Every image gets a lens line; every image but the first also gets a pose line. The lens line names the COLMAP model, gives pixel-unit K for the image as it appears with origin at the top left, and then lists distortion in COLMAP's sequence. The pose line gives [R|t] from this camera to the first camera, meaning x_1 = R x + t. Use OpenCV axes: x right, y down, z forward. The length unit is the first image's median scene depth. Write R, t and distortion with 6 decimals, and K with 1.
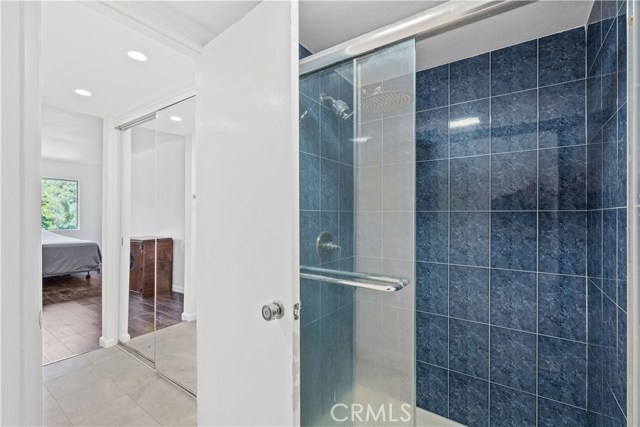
lens RADIAL K [[292.6, 0, 321.1], [0, 292.6, 215.0], [0, 0, 1]] dist [-0.000942, 0.000796]
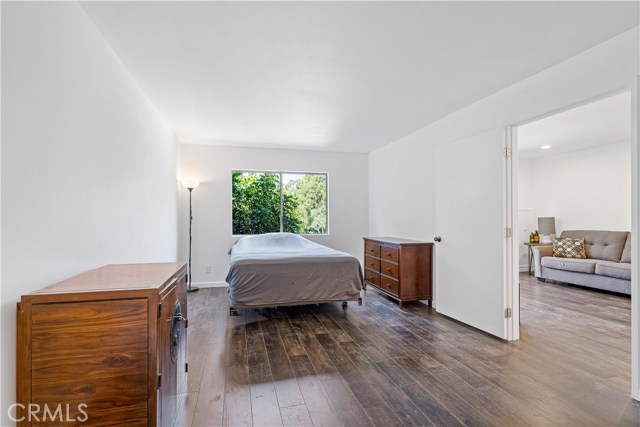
lens RADIAL K [[292.6, 0, 319.9], [0, 292.6, 215.9], [0, 0, 1]] dist [-0.000942, 0.000796]
pose [[0.782330, -0.007821, -0.622815, -0.348354], [0.000635, 0.999931, -0.011760, 0.010037], [0.622864, 0.008805, 0.782280, 0.360160]]
